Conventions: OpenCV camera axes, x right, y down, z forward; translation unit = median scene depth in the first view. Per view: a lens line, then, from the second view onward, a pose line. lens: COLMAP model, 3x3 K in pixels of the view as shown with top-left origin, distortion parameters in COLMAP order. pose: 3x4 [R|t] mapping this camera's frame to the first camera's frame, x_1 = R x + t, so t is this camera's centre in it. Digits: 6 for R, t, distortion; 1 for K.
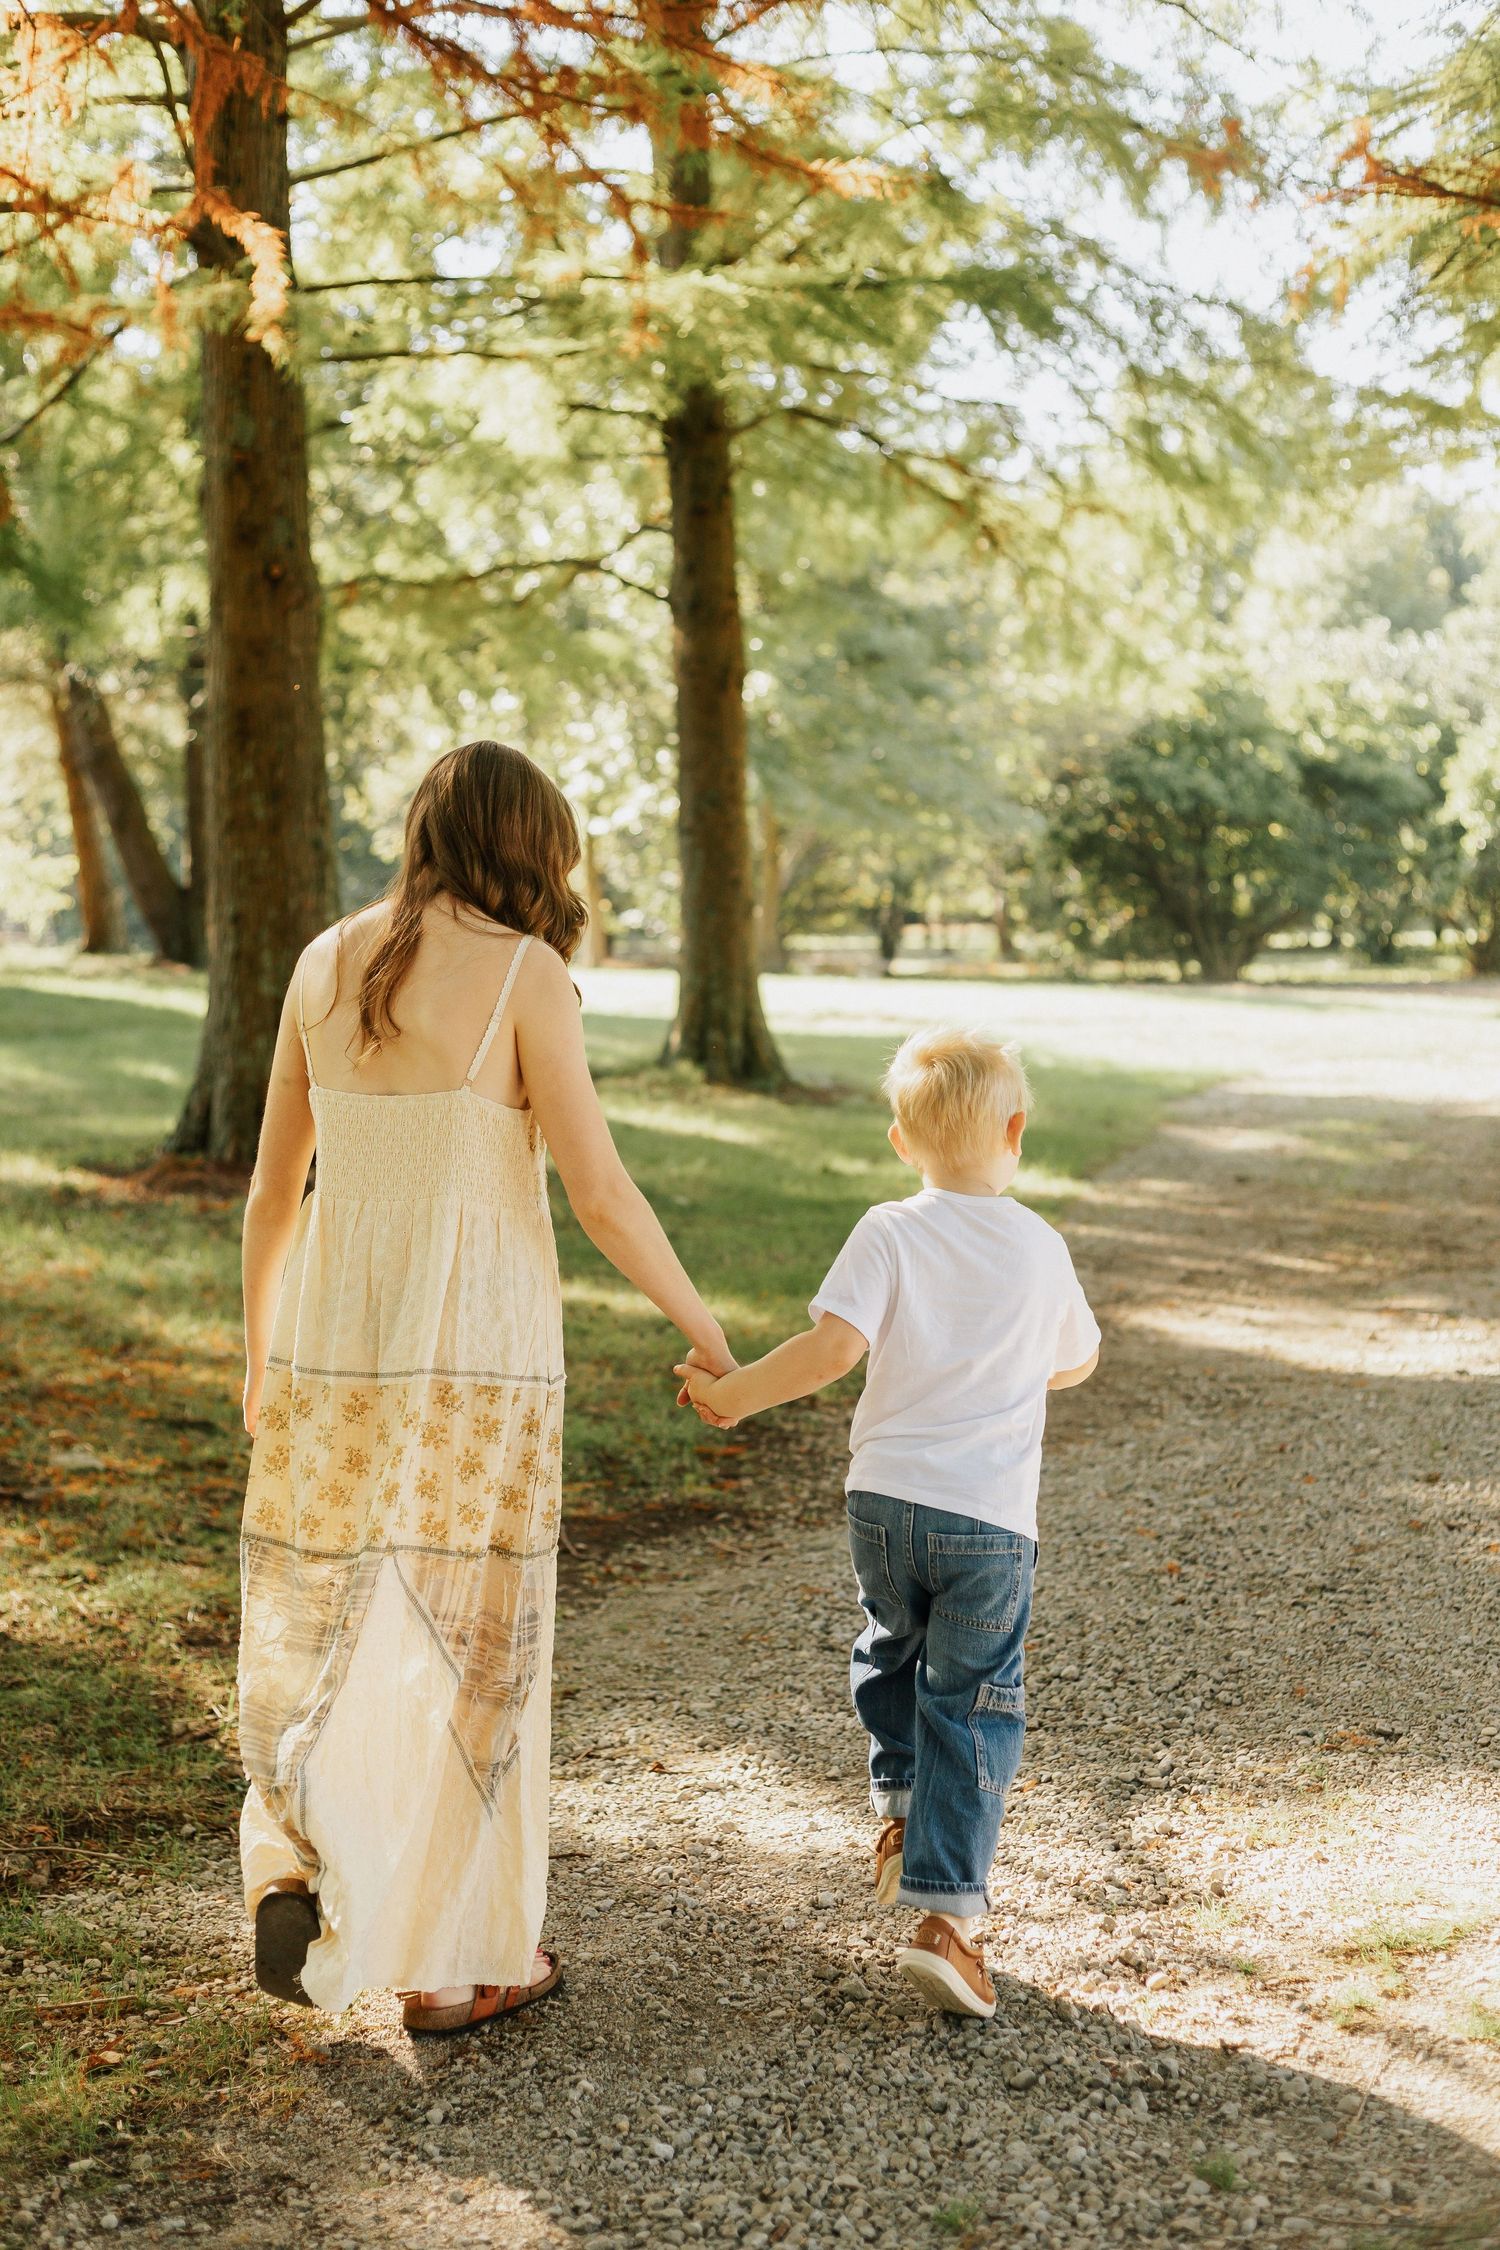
lens RADIAL K [[3256.9, 0, 750.9], [0, 3256.9, 1206.0], [0, 0, 1]] dist [-0.019725, -0.027786]
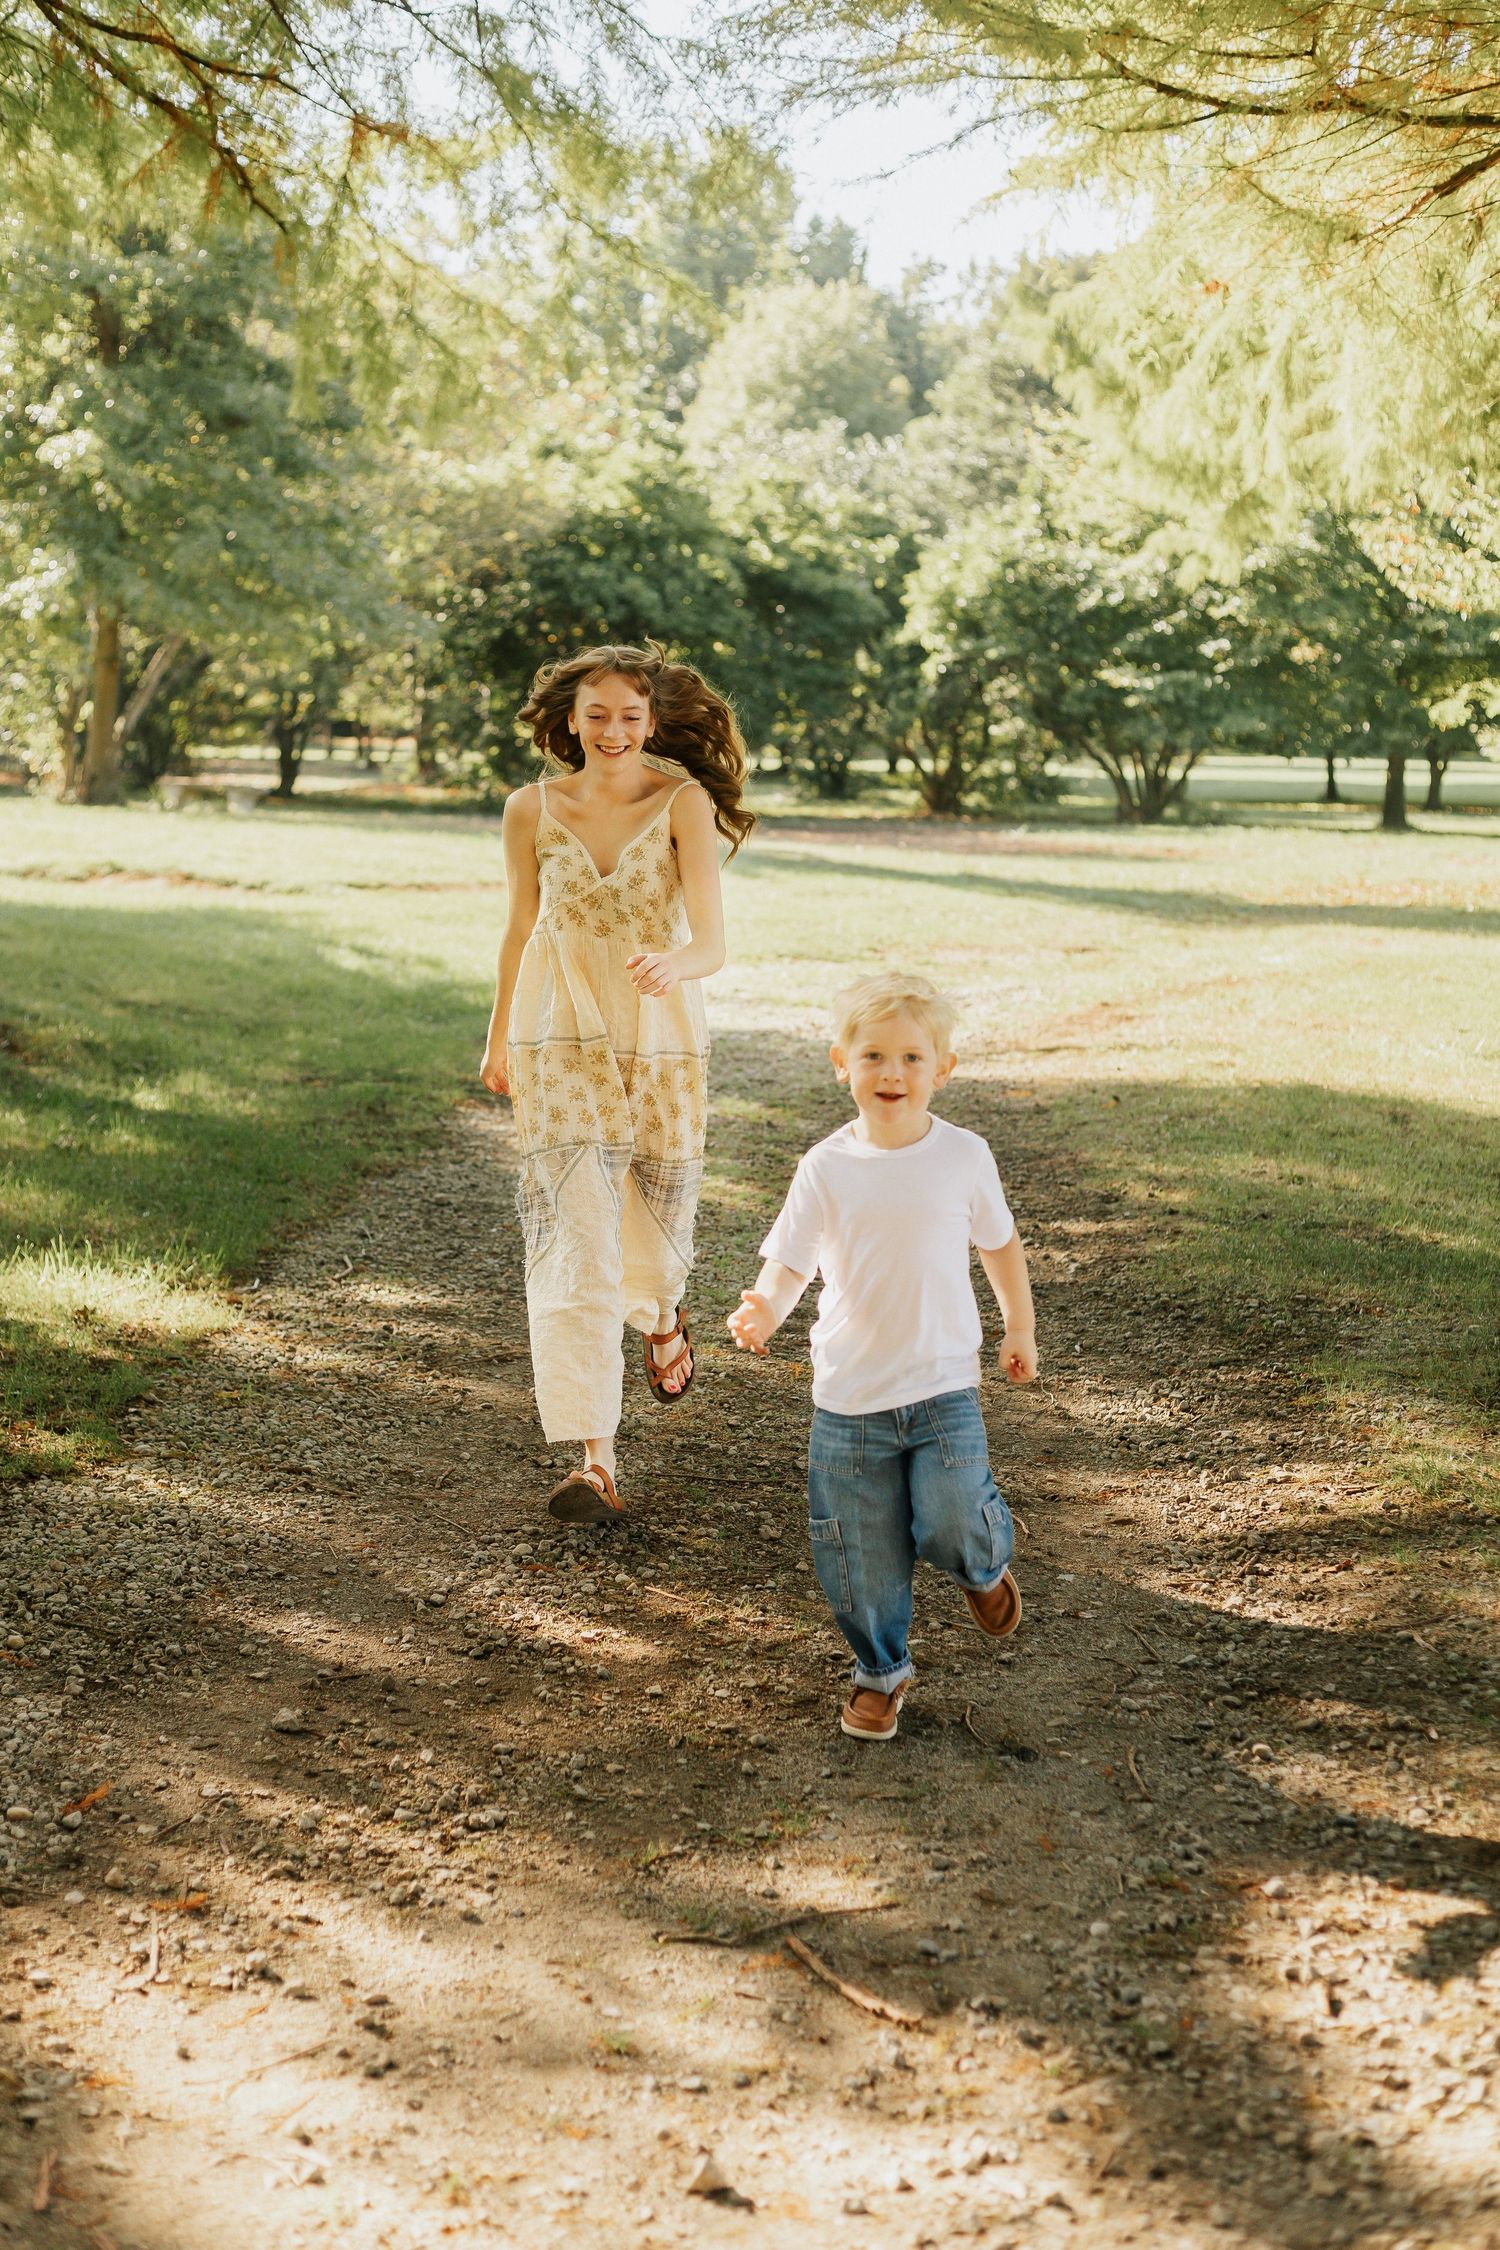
lens RADIAL K [[3243.1, 0, 750.0], [0, 3243.1, 1125.0], [0, 0, 1]] dist [0.009417, -0.018323]
pose [[0.986087, 0.009775, 0.165943, 0.023120], [-0.015294, 0.999370, 0.032017, -0.012535], [-0.165526, -0.034109, 0.985615, 0.113462]]
